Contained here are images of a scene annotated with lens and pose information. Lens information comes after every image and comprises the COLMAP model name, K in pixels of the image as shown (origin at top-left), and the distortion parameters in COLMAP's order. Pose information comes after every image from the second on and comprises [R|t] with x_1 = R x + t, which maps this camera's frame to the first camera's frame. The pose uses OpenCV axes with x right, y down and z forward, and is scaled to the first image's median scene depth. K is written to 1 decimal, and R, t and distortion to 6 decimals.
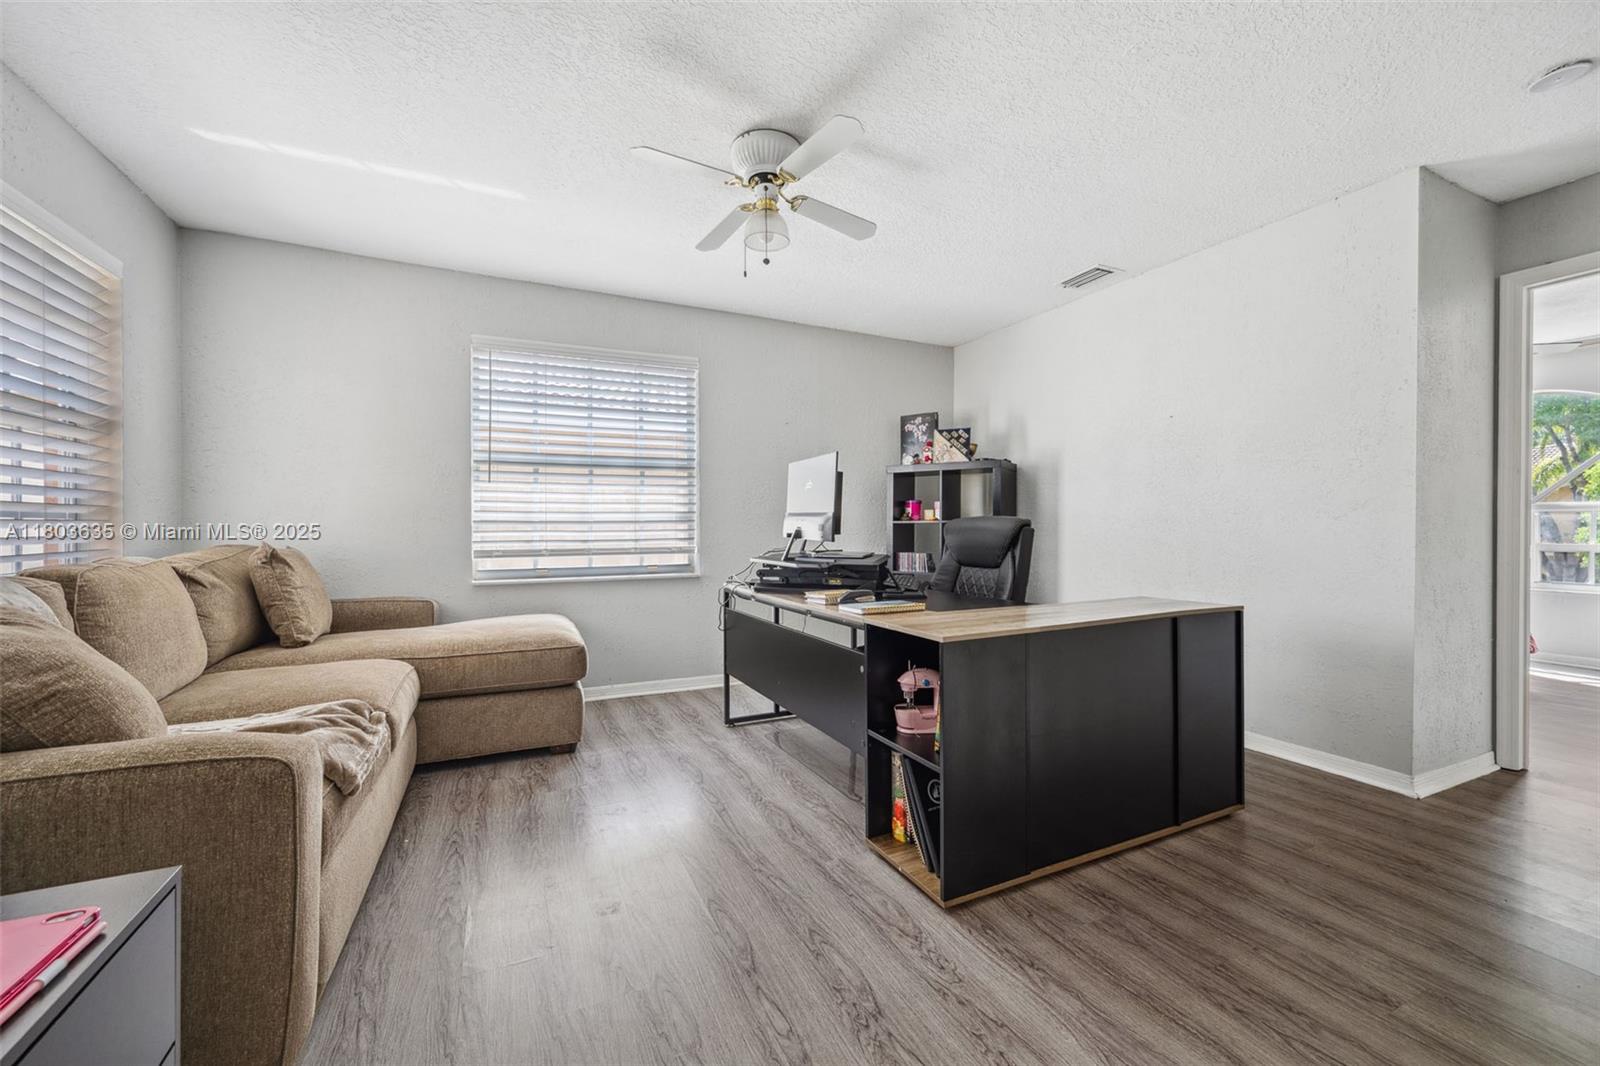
lens RADIAL K [[629.7, 0, 797.6], [0, 629.7, 525.6], [0, 0, 1]] dist [-0.000718, -0.000365]
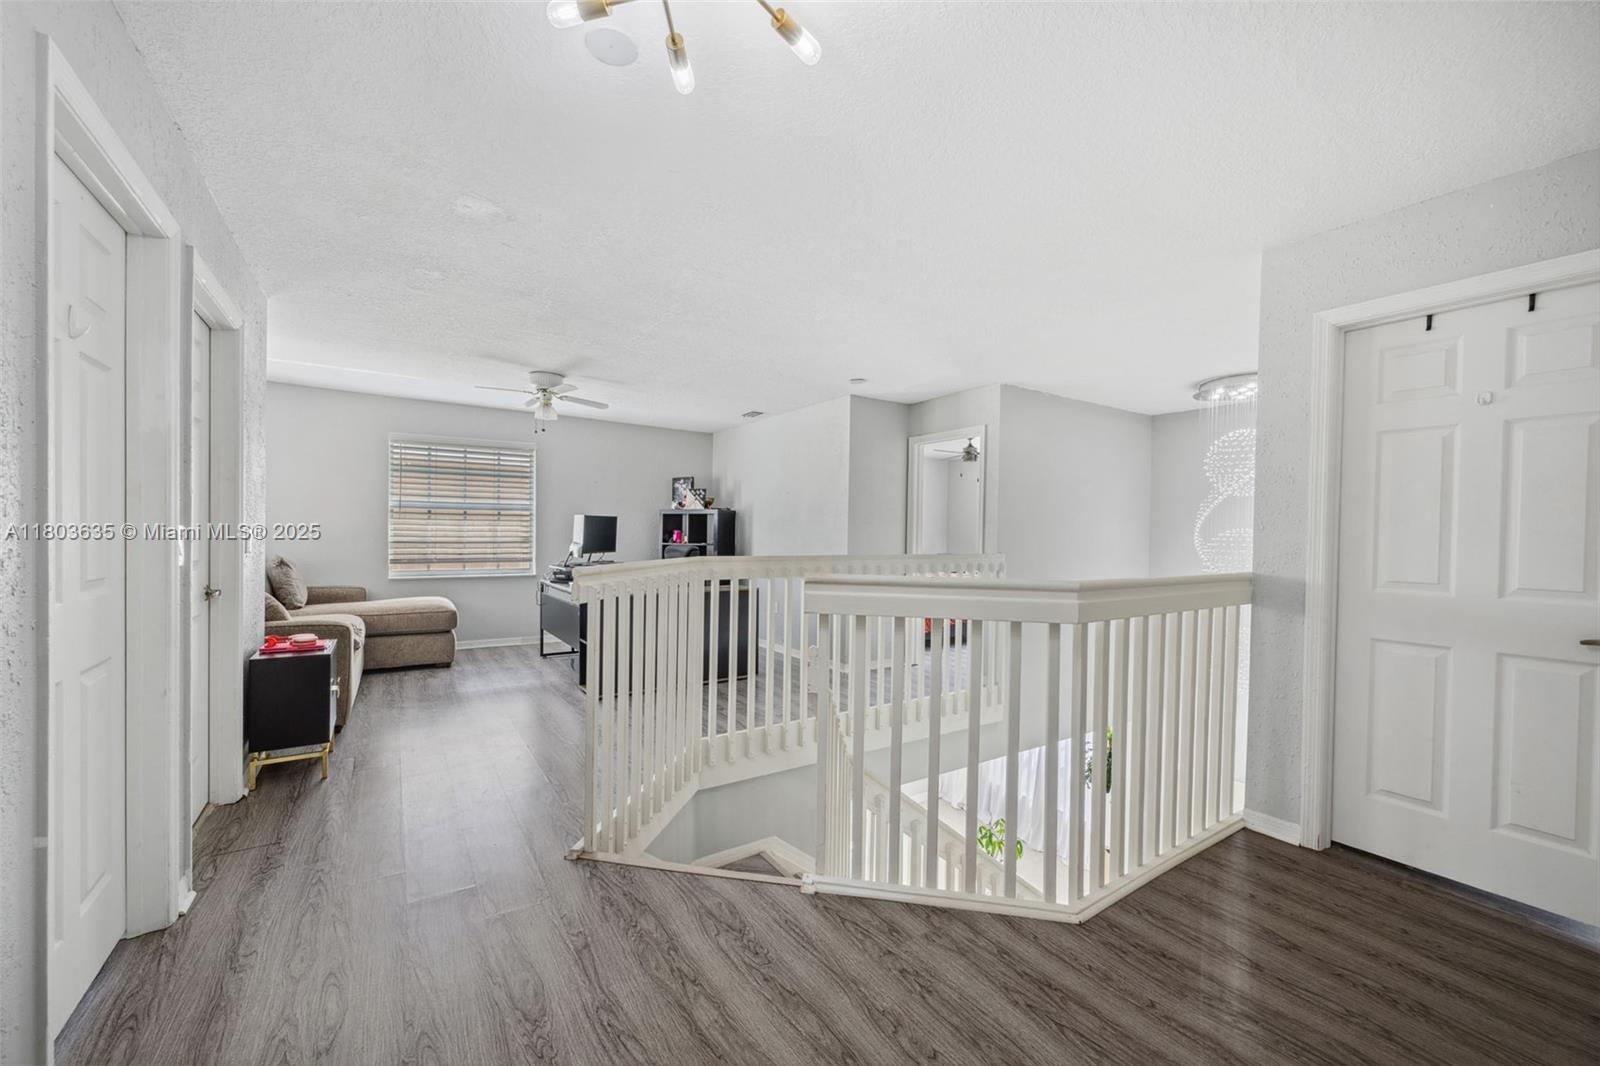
lens RADIAL K [[629.7, 0, 802.9], [0, 629.7, 541.3], [0, 0, 1]] dist [-0.000718, -0.000365]
pose [[0.989650, 0.014040, 0.142813, 0.384503], [-0.016232, 0.999767, 0.014195, -0.056964], [-0.142581, -0.016366, 0.989648, -0.932674]]
